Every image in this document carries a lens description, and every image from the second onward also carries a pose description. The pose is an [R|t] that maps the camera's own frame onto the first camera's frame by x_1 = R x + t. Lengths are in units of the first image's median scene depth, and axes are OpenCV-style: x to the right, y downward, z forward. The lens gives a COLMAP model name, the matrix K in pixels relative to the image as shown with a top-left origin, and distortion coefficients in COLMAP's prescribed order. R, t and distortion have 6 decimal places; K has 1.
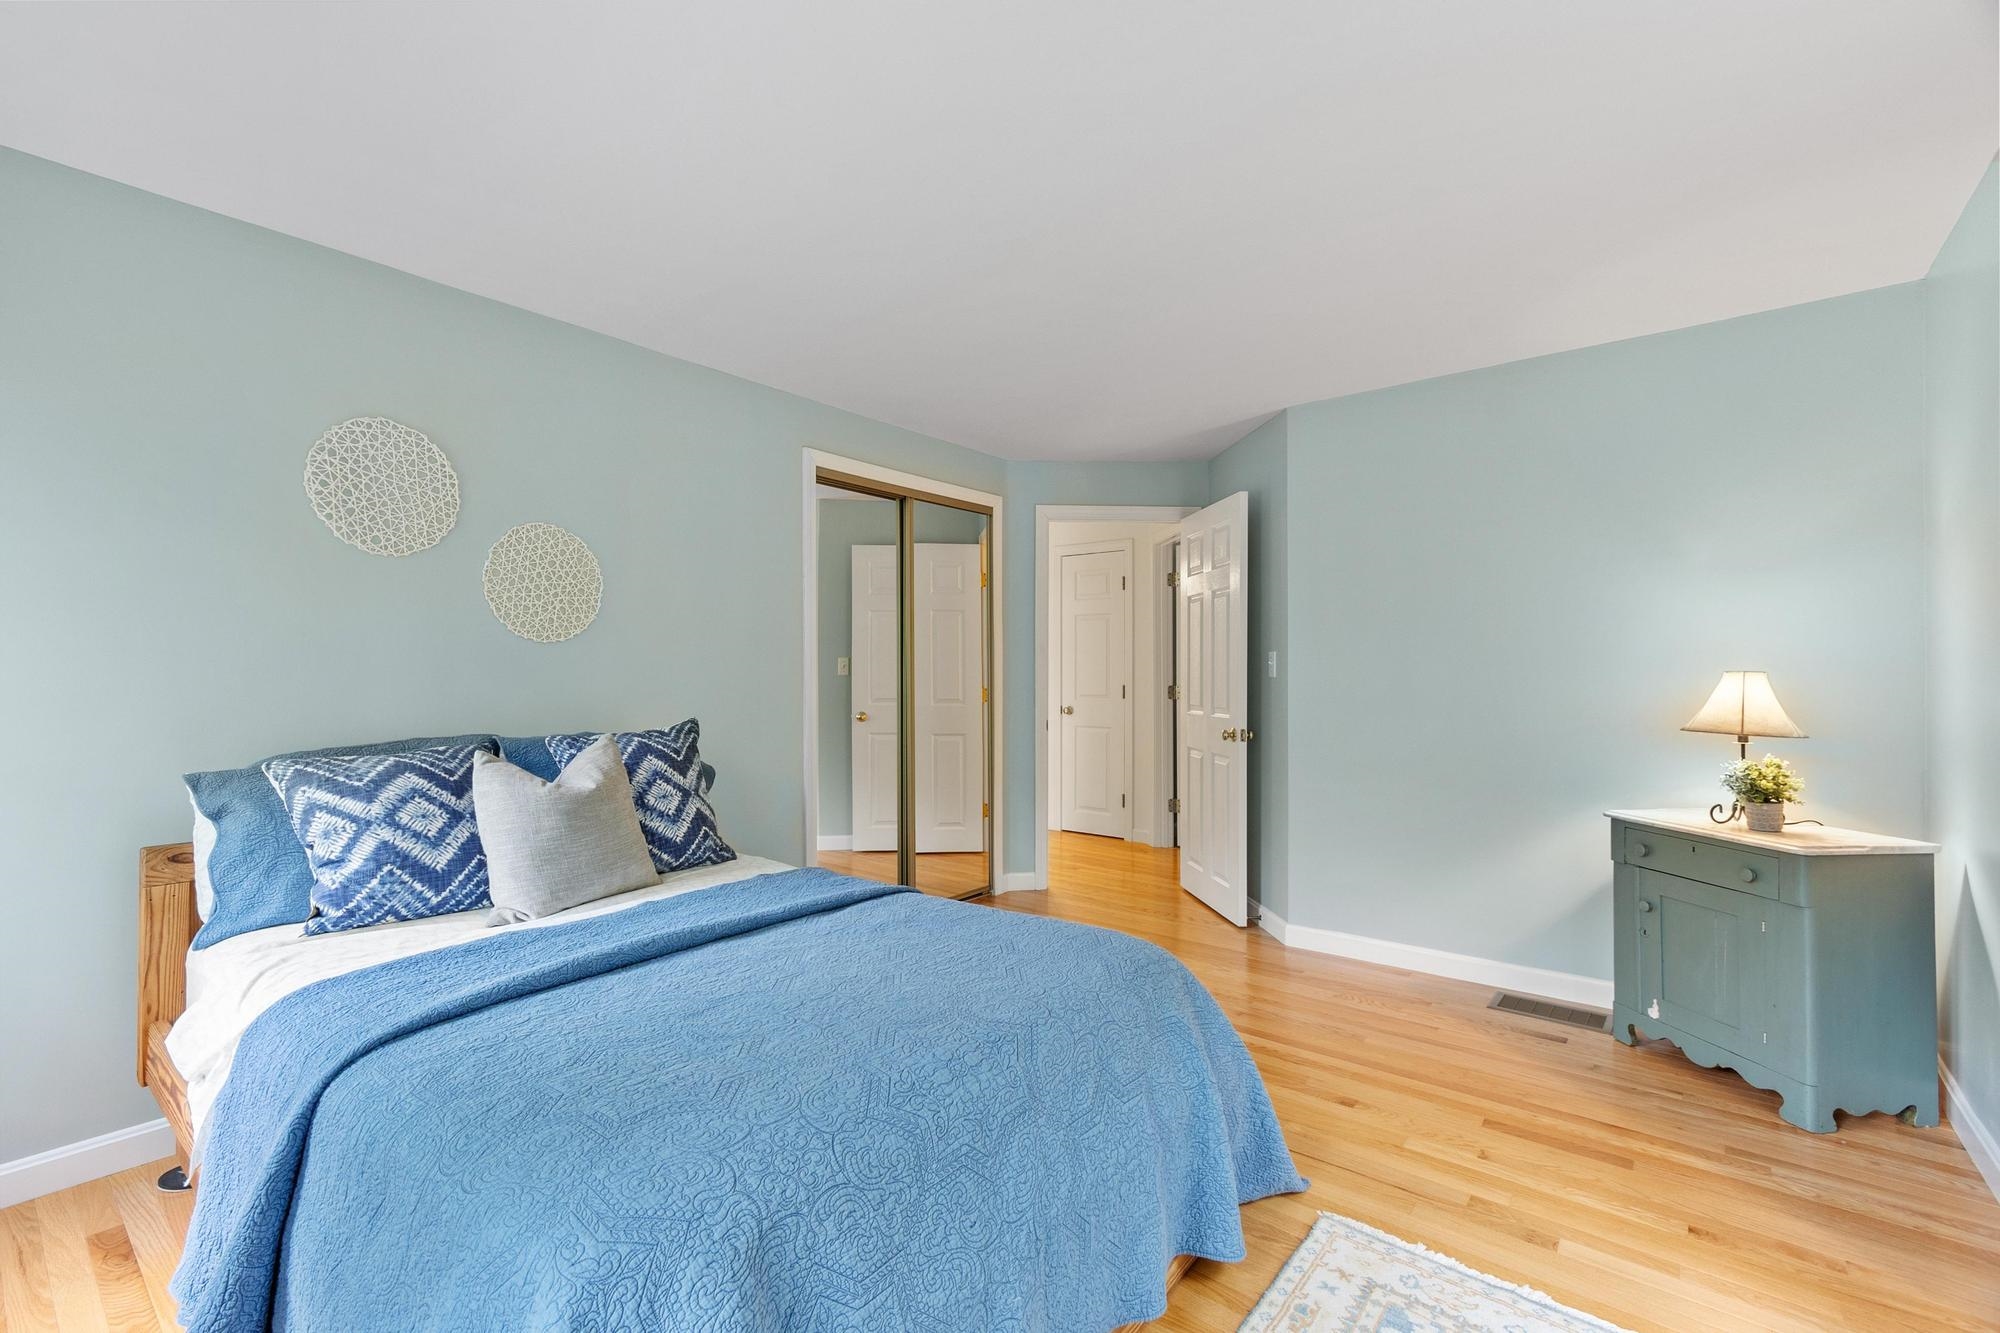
lens RADIAL K [[872.5, 0, 1002.3], [0, 872.5, 662.4], [0, 0, 1]] dist [0.012897, -0.000711]
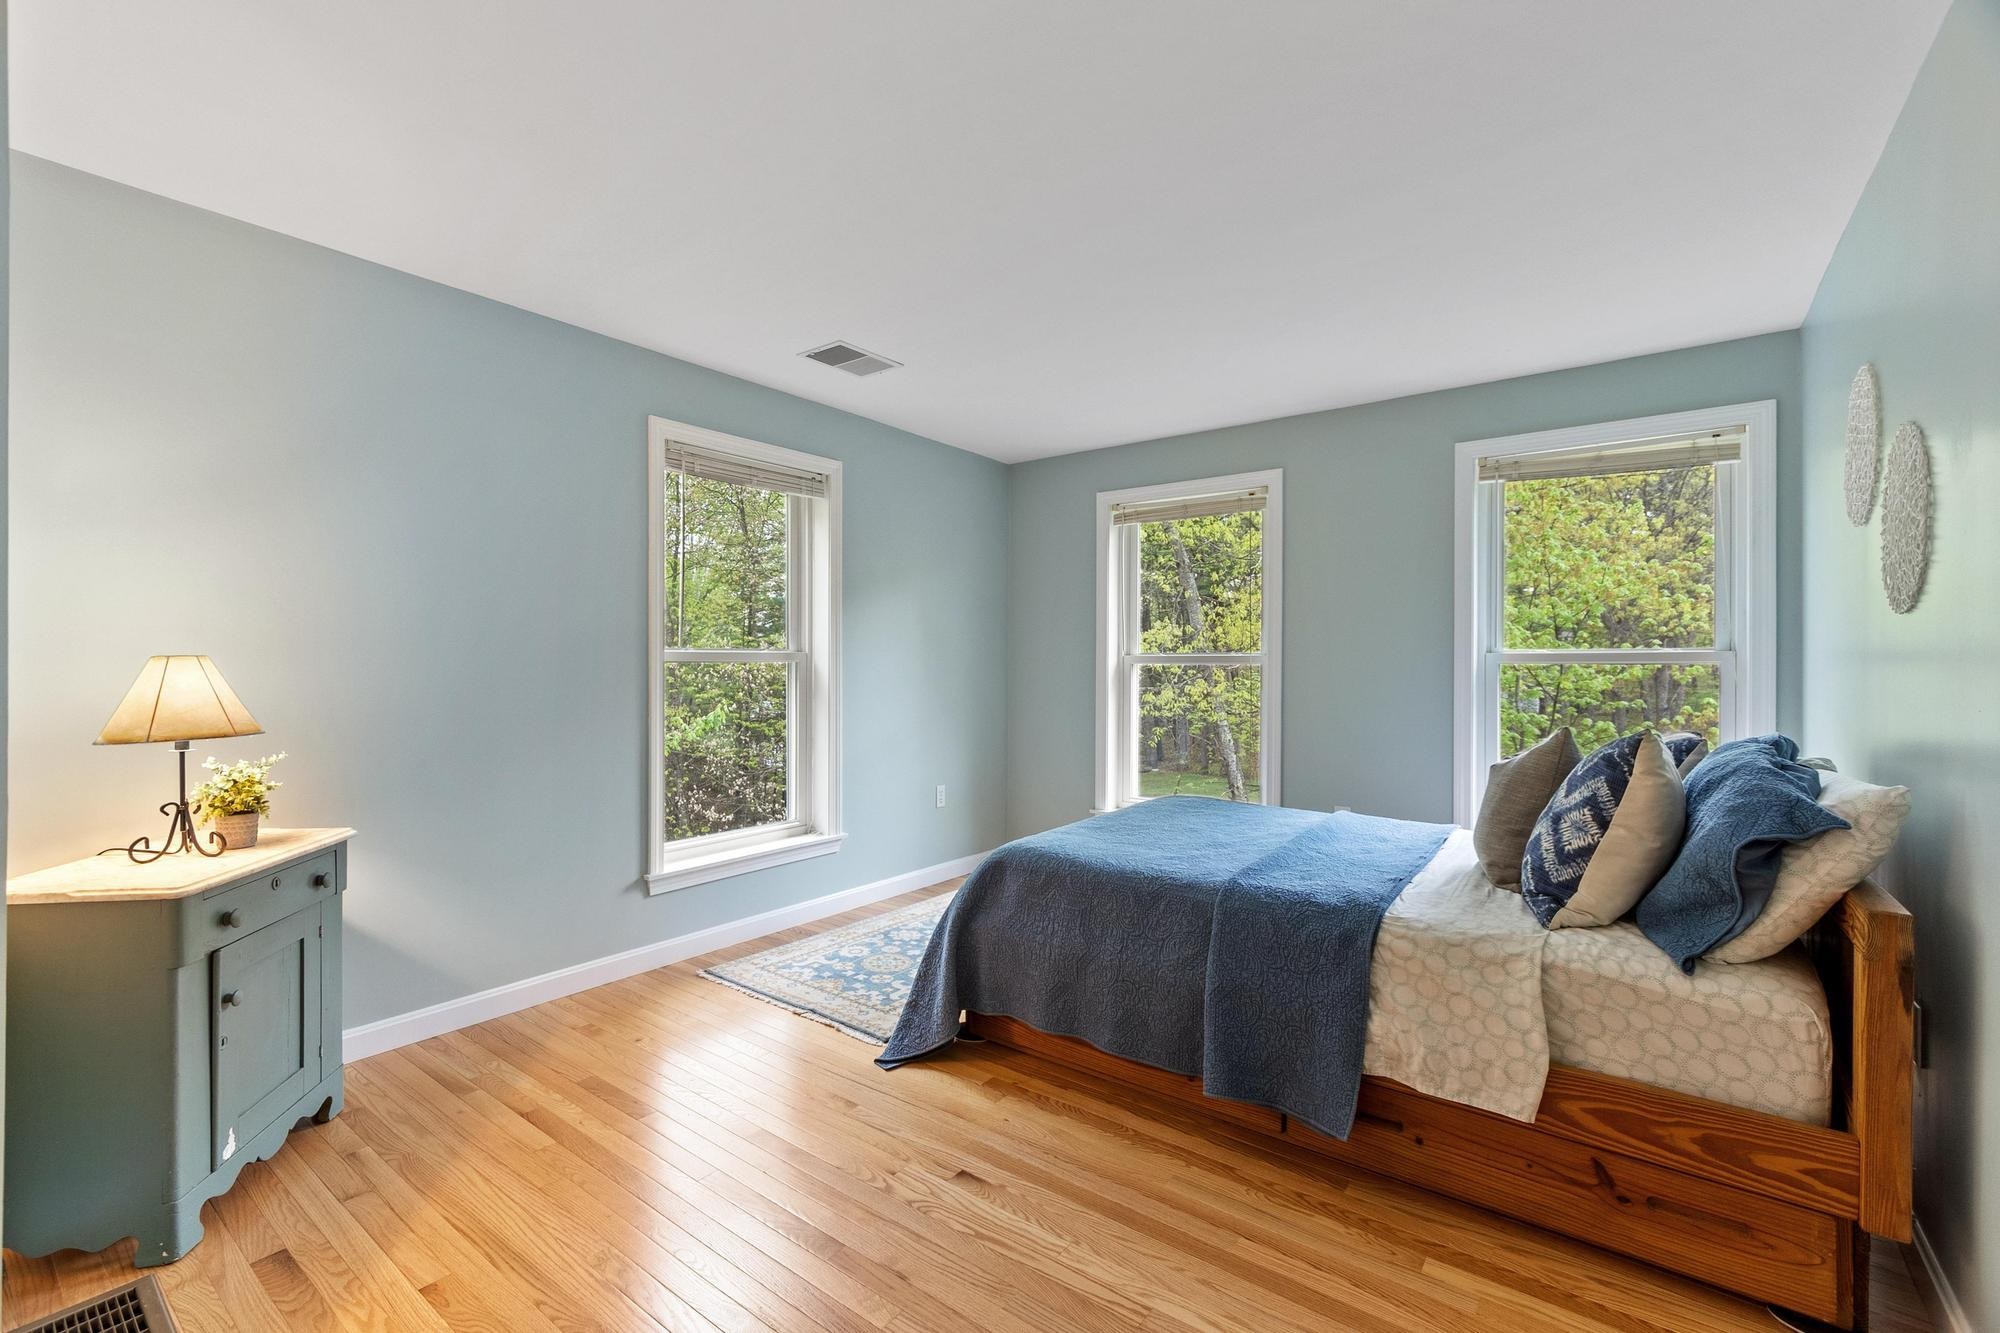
lens RADIAL K [[872.5, 0, 1001.1], [0, 872.5, 665.9], [0, 0, 1]] dist [0.012897, -0.000711]
pose [[-0.999651, 0.003431, -0.026197, 0.159882], [0.003496, 0.999991, -0.002450, 0.023736], [0.026188, -0.002541, -0.999654, 1.803799]]
